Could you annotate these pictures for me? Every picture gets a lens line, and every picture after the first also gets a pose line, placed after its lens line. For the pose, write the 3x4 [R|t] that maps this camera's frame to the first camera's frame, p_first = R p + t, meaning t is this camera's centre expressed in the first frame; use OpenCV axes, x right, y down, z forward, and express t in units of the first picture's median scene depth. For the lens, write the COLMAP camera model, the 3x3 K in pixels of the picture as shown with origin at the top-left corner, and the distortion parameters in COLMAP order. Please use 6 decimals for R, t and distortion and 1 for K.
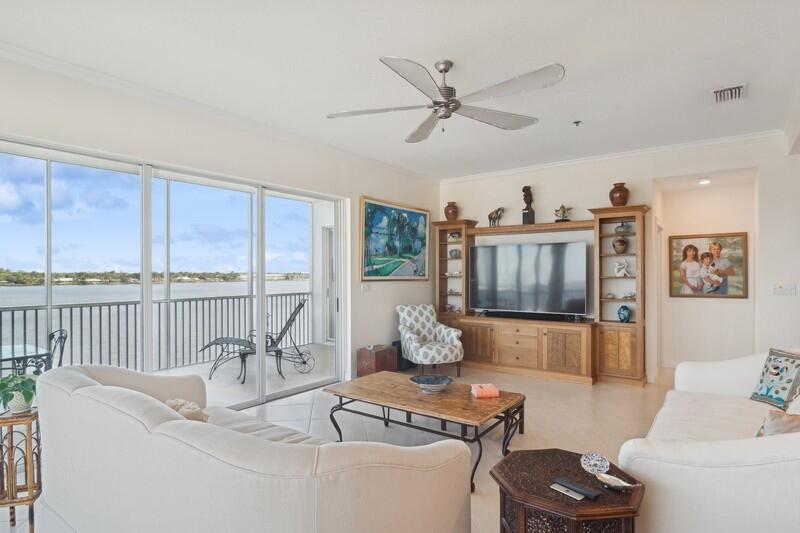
lens RADIAL K [[437.5, 0, 397.3], [0, 437.5, 276.6], [0, 0, 1]] dist [-0.000065, 0.000092]
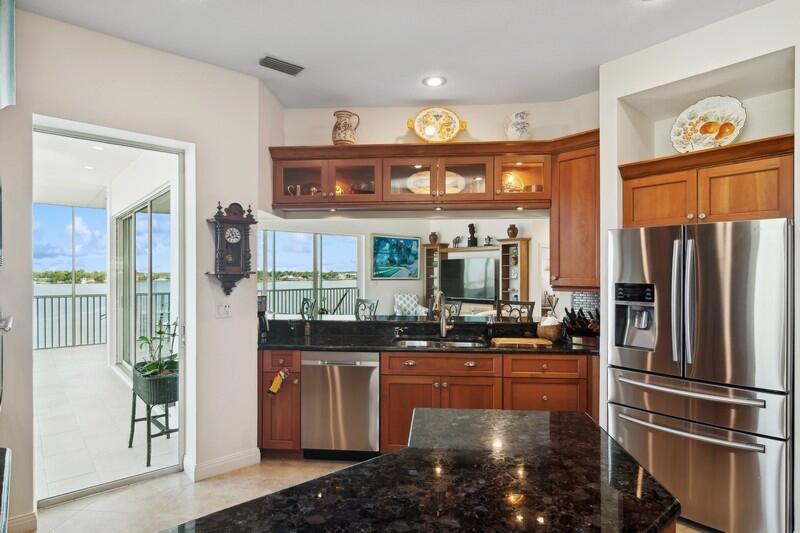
lens RADIAL K [[437.5, 0, 397.3], [0, 437.5, 276.6], [0, 0, 1]] dist [-0.000065, 0.000092]
pose [[0.977664, 0.004371, -0.210128, 0.371567], [-0.004131, 0.999990, 0.001583, -0.006531], [0.210132, -0.000679, 0.977673, -0.695035]]
